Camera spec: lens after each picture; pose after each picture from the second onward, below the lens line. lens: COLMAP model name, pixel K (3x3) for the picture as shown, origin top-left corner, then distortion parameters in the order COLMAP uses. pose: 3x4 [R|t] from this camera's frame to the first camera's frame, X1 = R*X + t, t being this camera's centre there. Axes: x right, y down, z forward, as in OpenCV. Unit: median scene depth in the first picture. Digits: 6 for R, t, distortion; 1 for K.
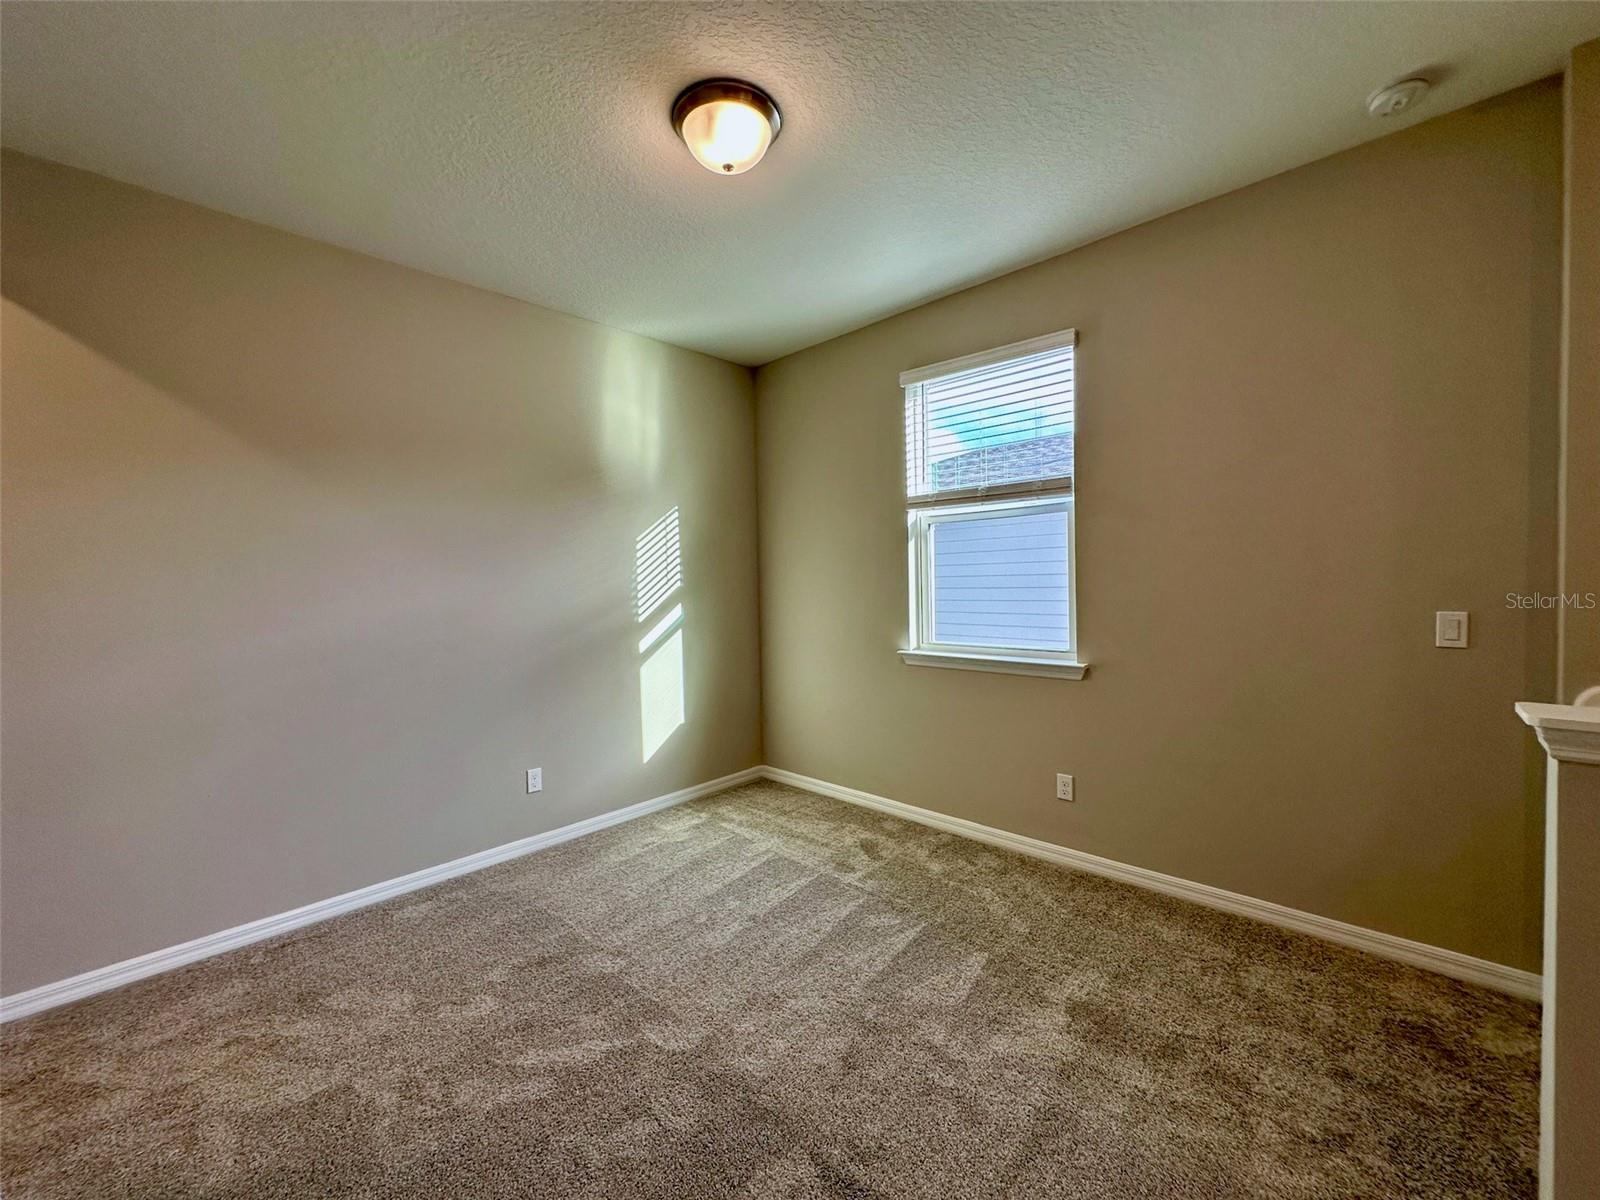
lens RADIAL K [[648.2, 0, 796.2], [0, 648.2, 601.5], [0, 0, 1]] dist [0.014466, -0.000218]
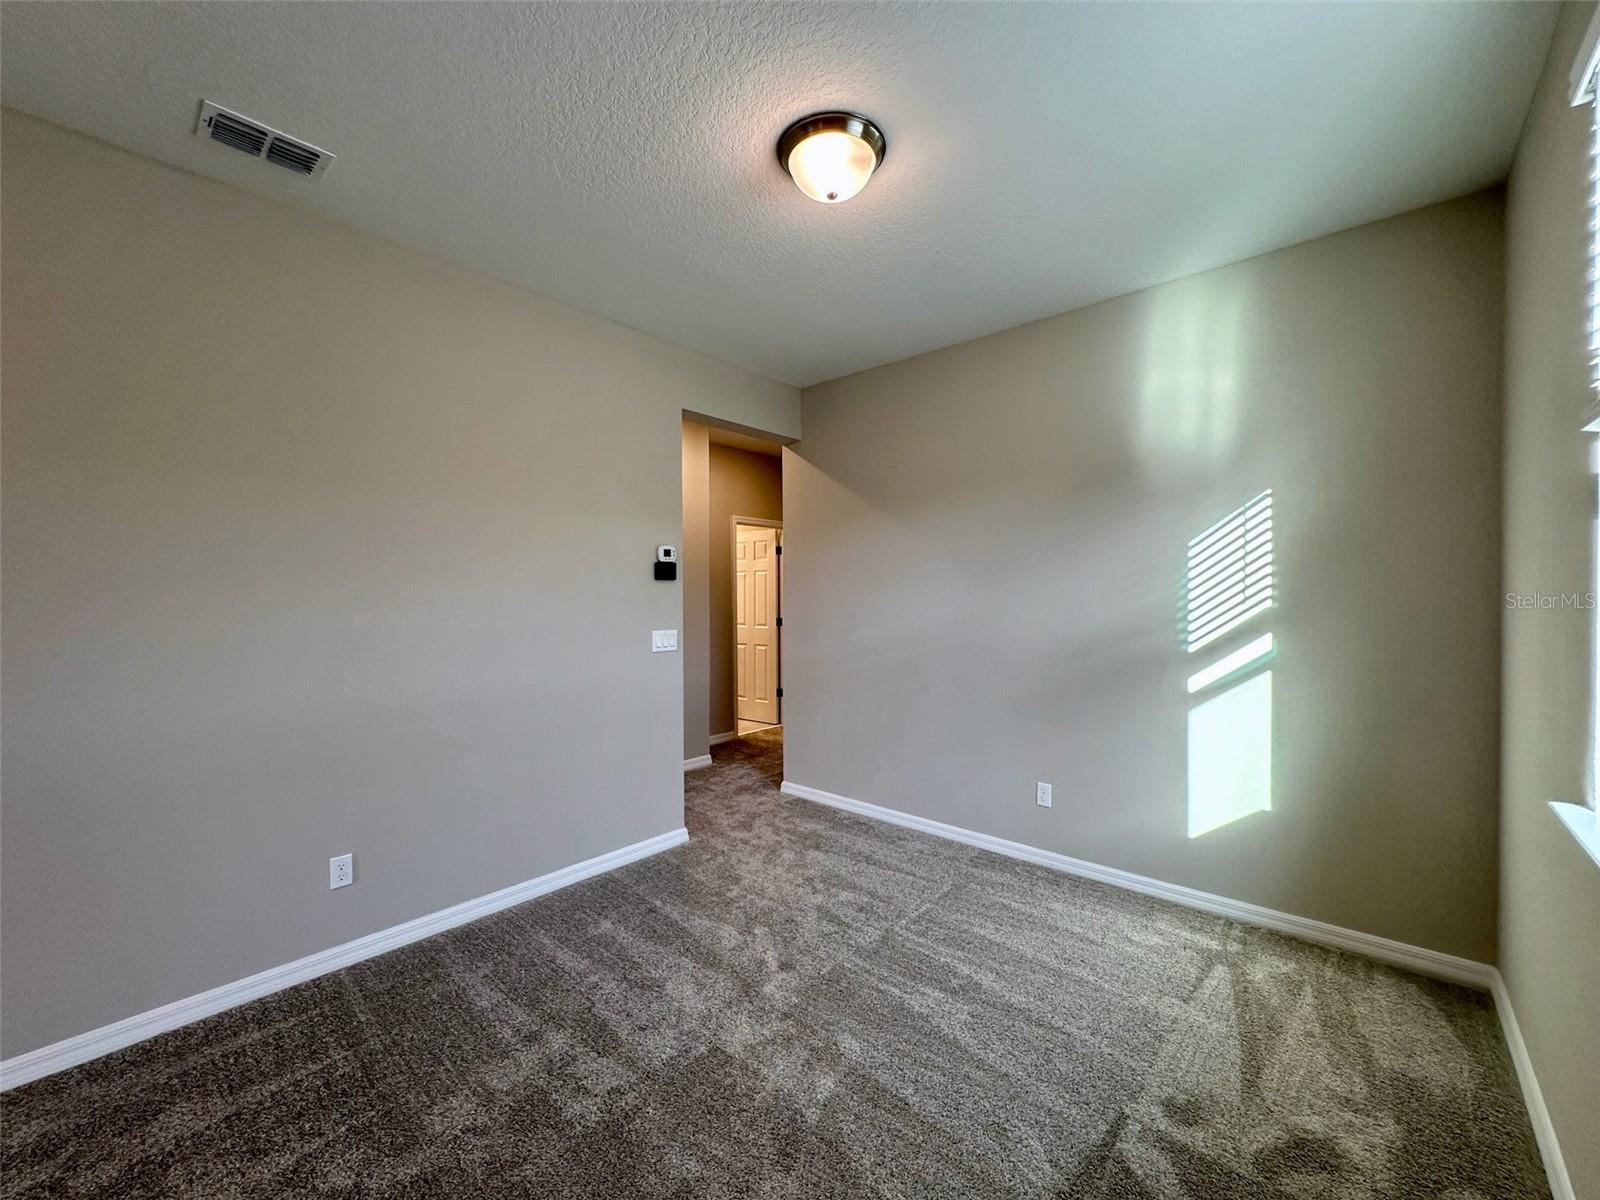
lens RADIAL K [[648.2, 0, 796.2], [0, 648.2, 601.5], [0, 0, 1]] dist [0.014466, -0.000218]
pose [[0.030806, 0.033307, -0.998970, 0.510692], [-0.028895, 0.999057, 0.032419, -0.039399], [0.999108, 0.027867, 0.031739, 0.512344]]
